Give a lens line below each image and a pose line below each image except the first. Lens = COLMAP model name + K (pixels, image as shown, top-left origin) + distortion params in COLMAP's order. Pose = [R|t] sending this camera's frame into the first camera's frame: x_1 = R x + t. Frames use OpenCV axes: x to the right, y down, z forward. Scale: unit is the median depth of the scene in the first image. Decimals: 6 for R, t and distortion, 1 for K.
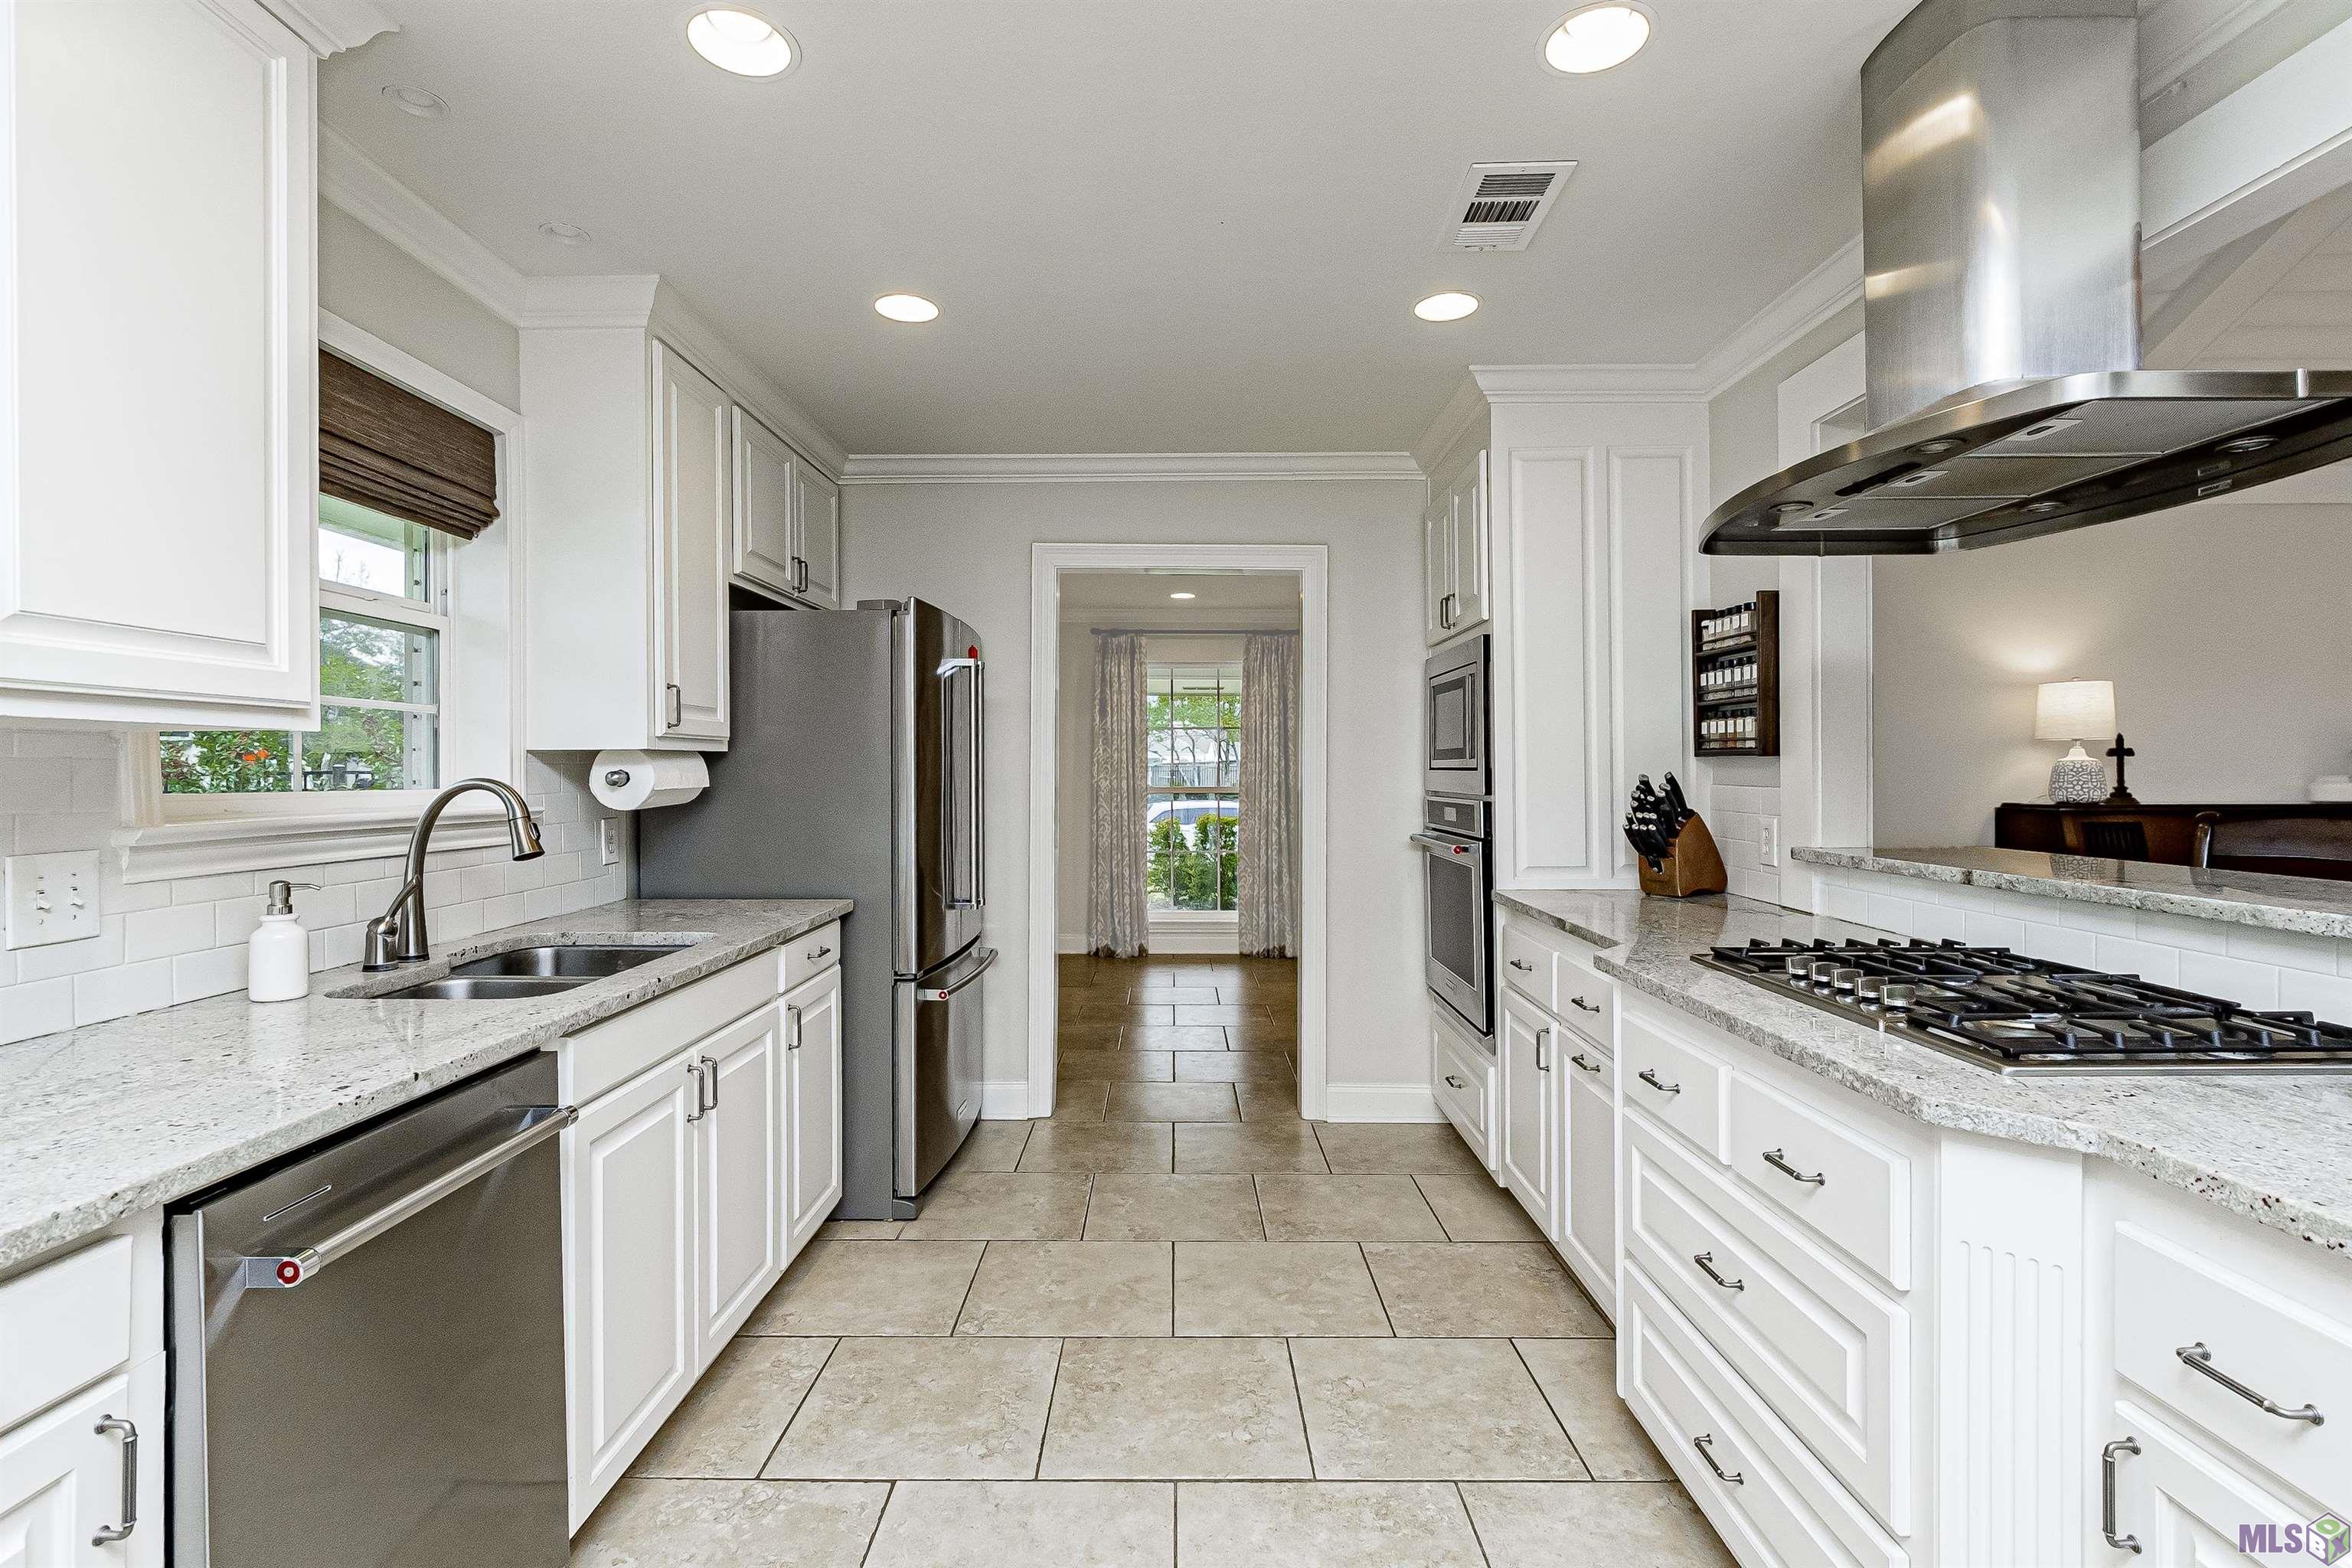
lens RADIAL K [[1129.2, 0, 1182.1], [0, 1129.2, 773.7], [0, 0, 1]] dist [-0.008281, 0.000712]
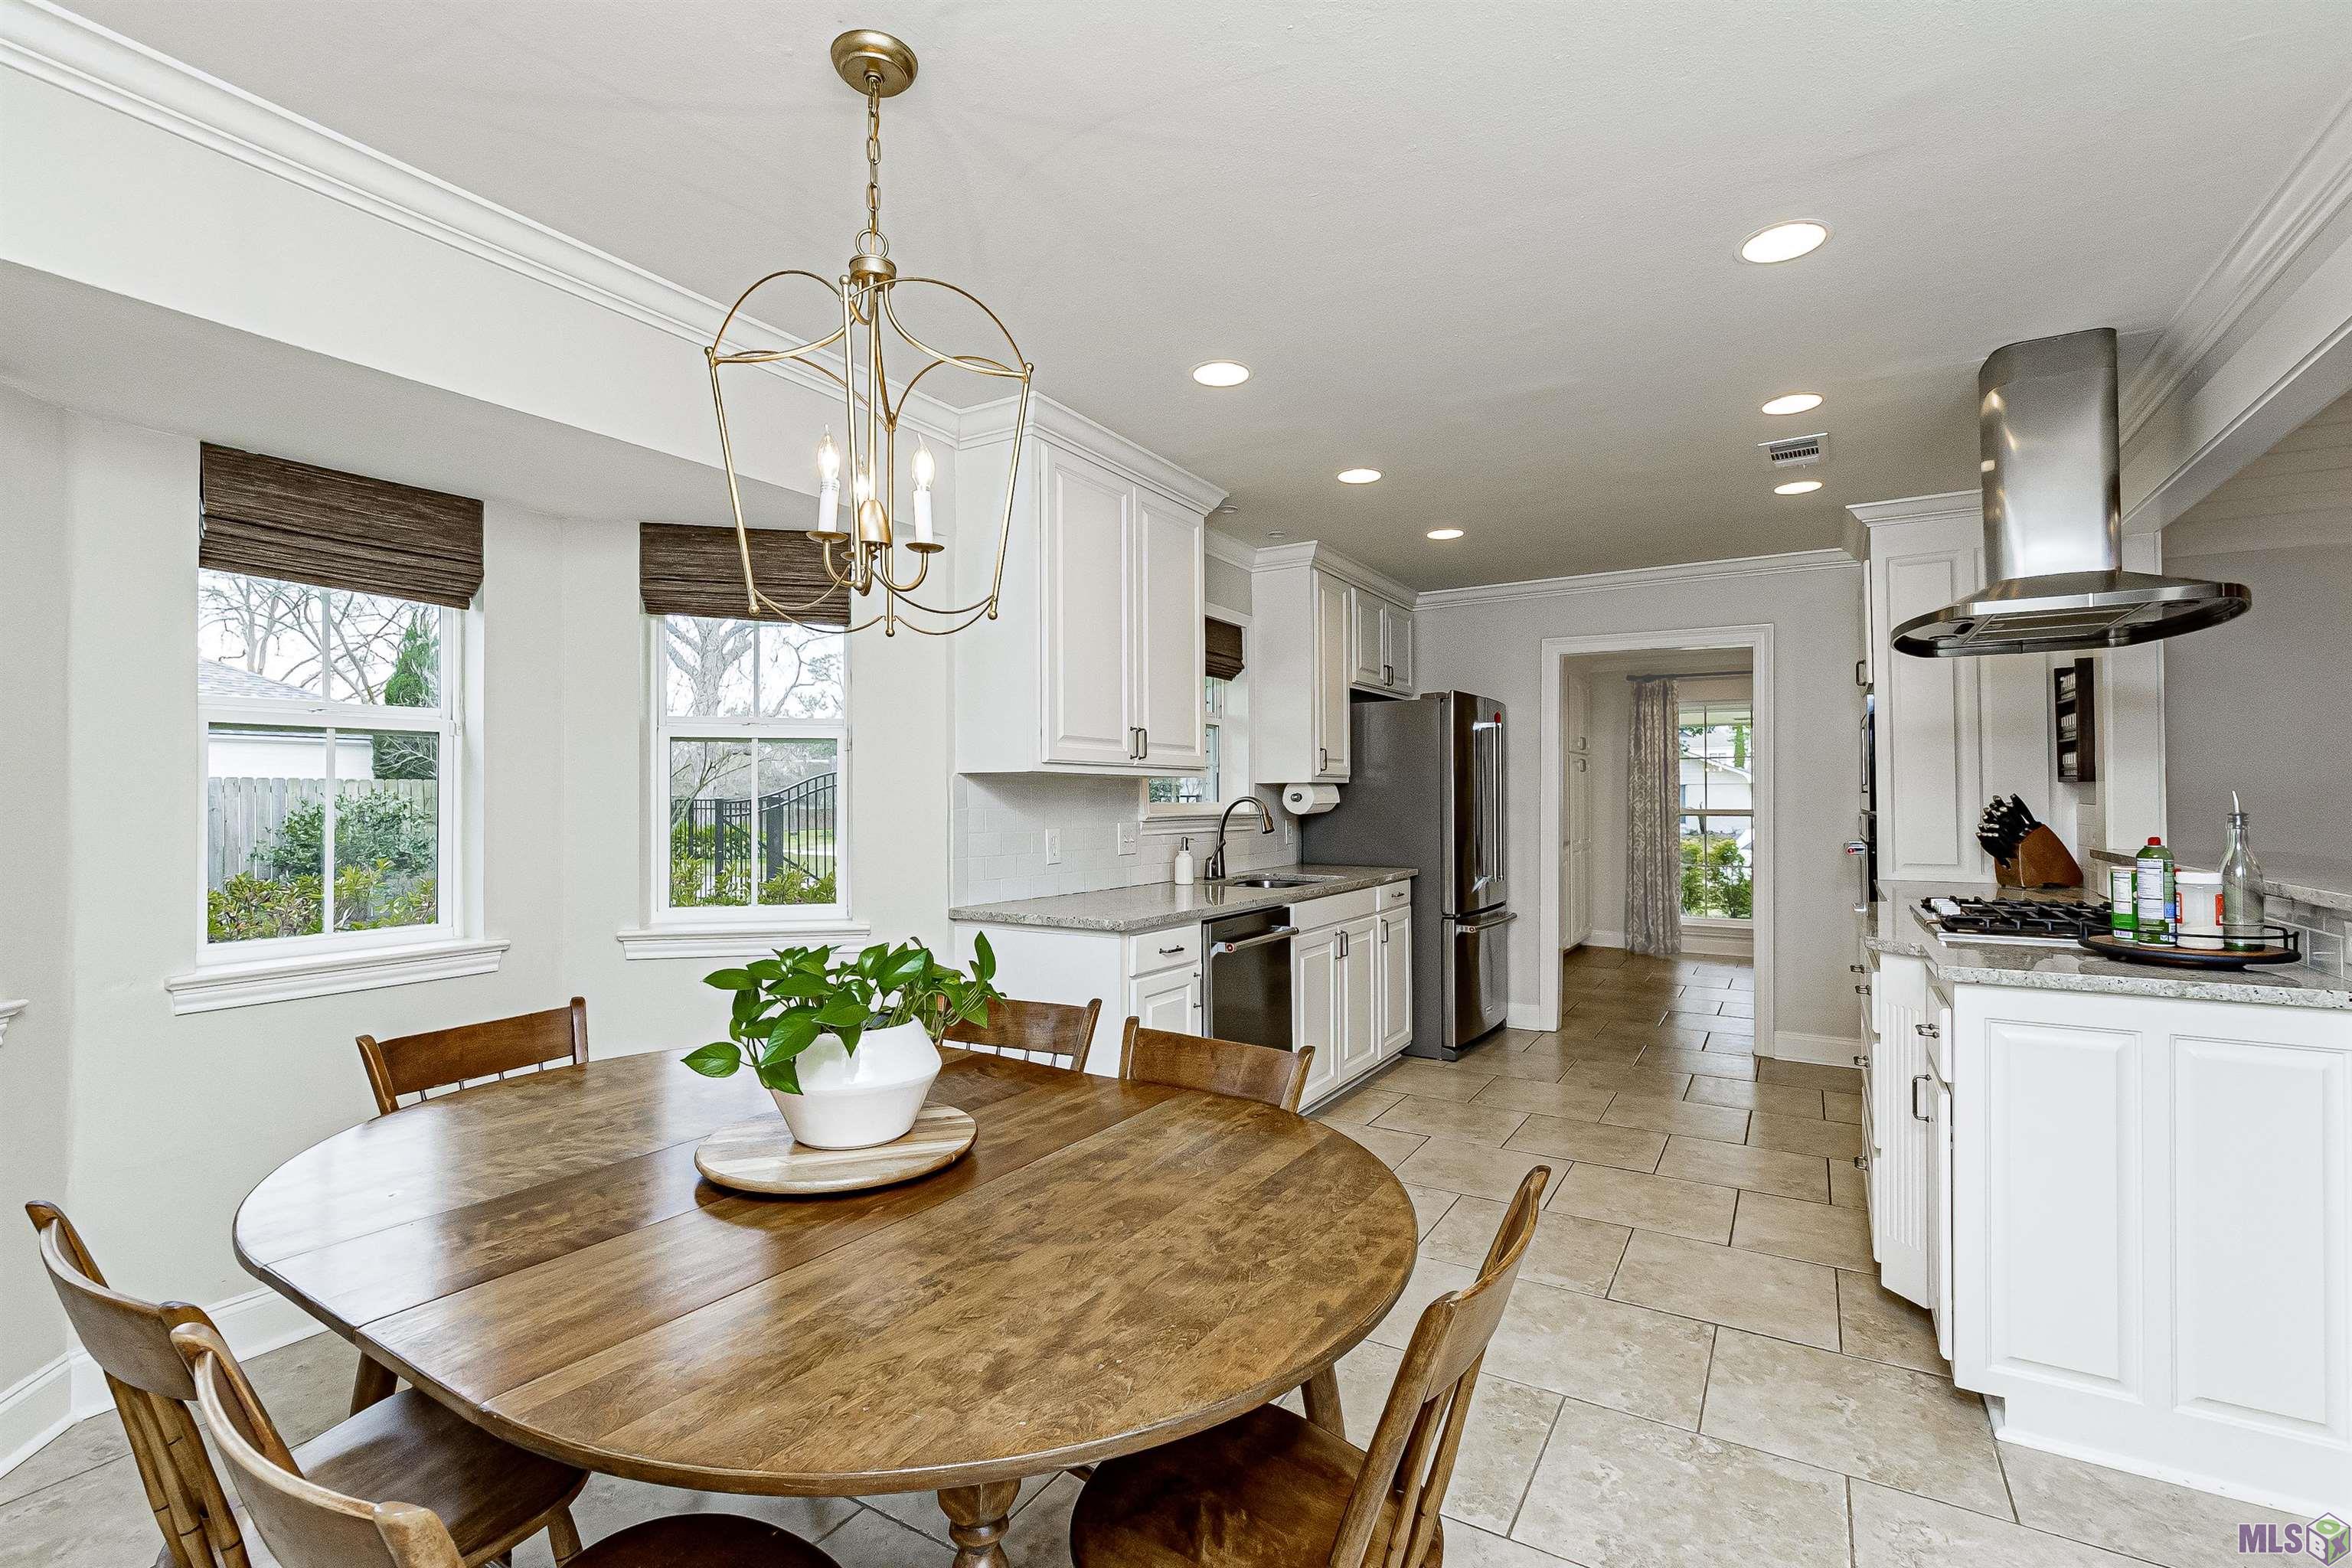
lens RADIAL K [[1075.8, 0, 1155.7], [0, 1075.8, 787.1], [0, 0, 1]] dist [-0.007312, 0.003237]
pose [[0.854914, -0.004740, -0.518748, 0.215326], [-0.001029, 0.999941, -0.010834, 0.005567], [0.518768, 0.009796, 0.854859, -0.605799]]
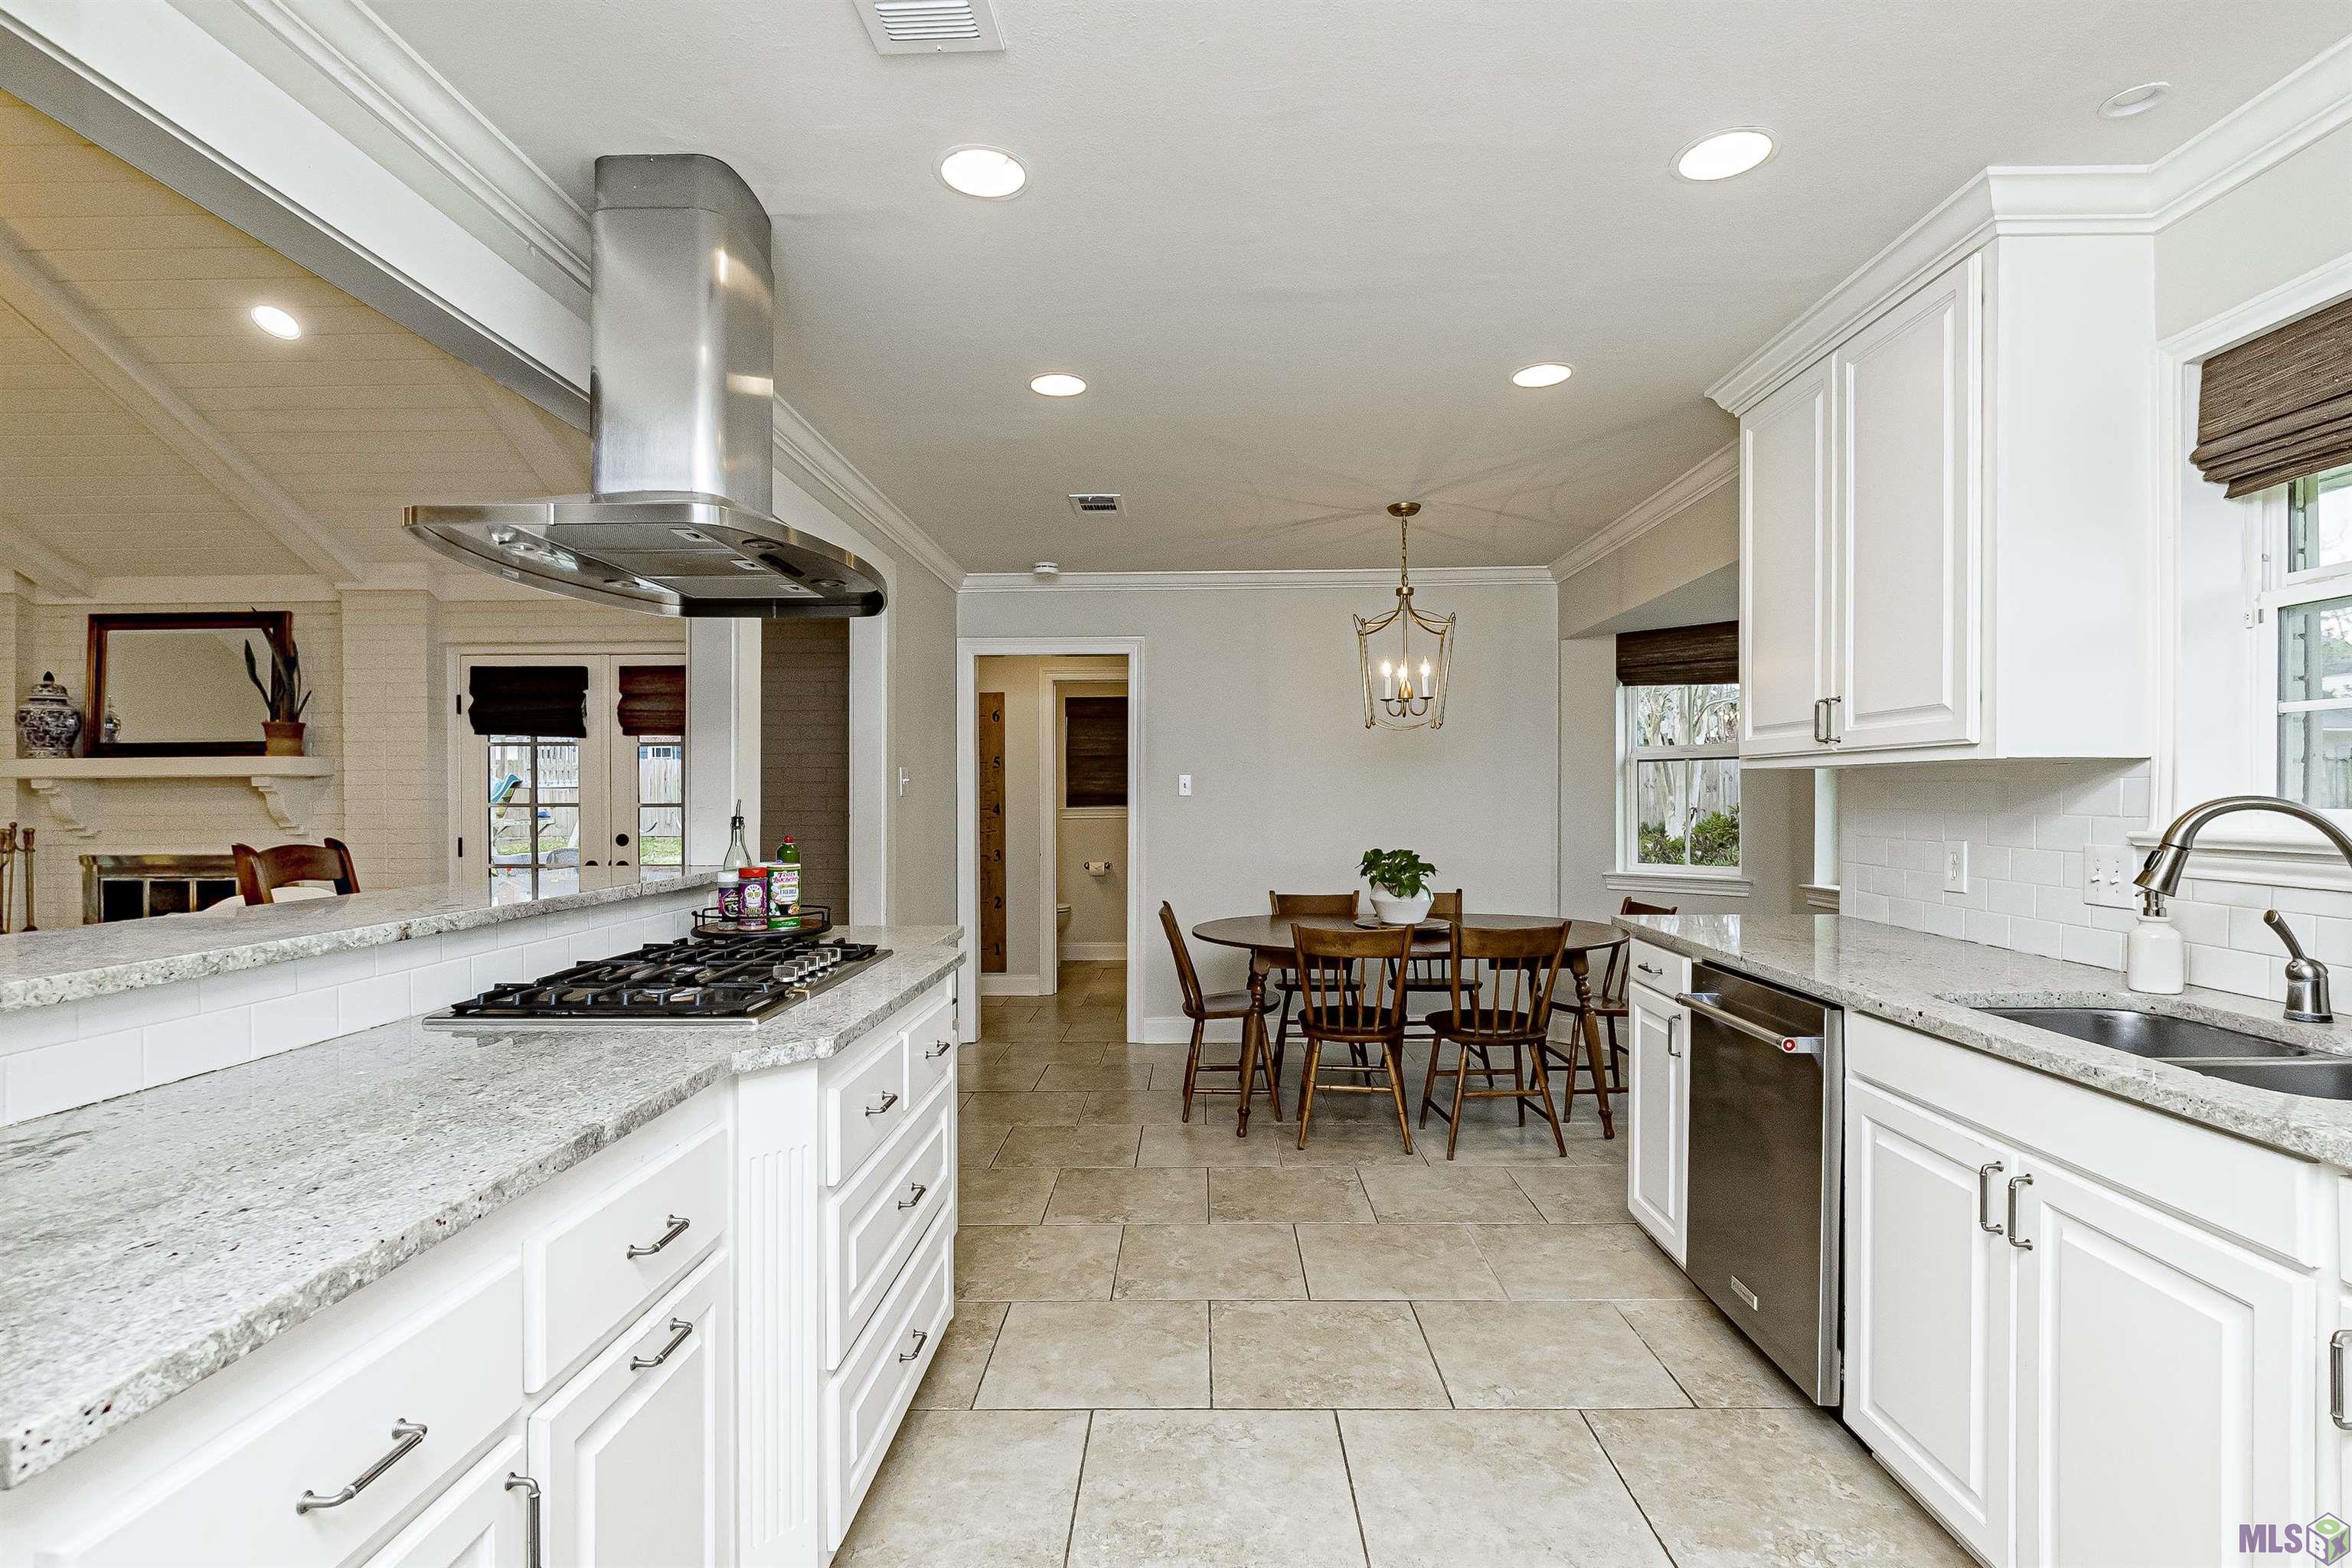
lens RADIAL K [[1075.8, 0, 1175.1], [0, 1075.8, 799.6], [0, 0, 1]] dist [-0.007312, 0.003237]
pose [[-0.999769, 0.007356, 0.020189, 0.095996], [0.007381, 0.999972, 0.001191, 0.002526], [-0.020180, 0.001339, -0.999795, 1.007691]]
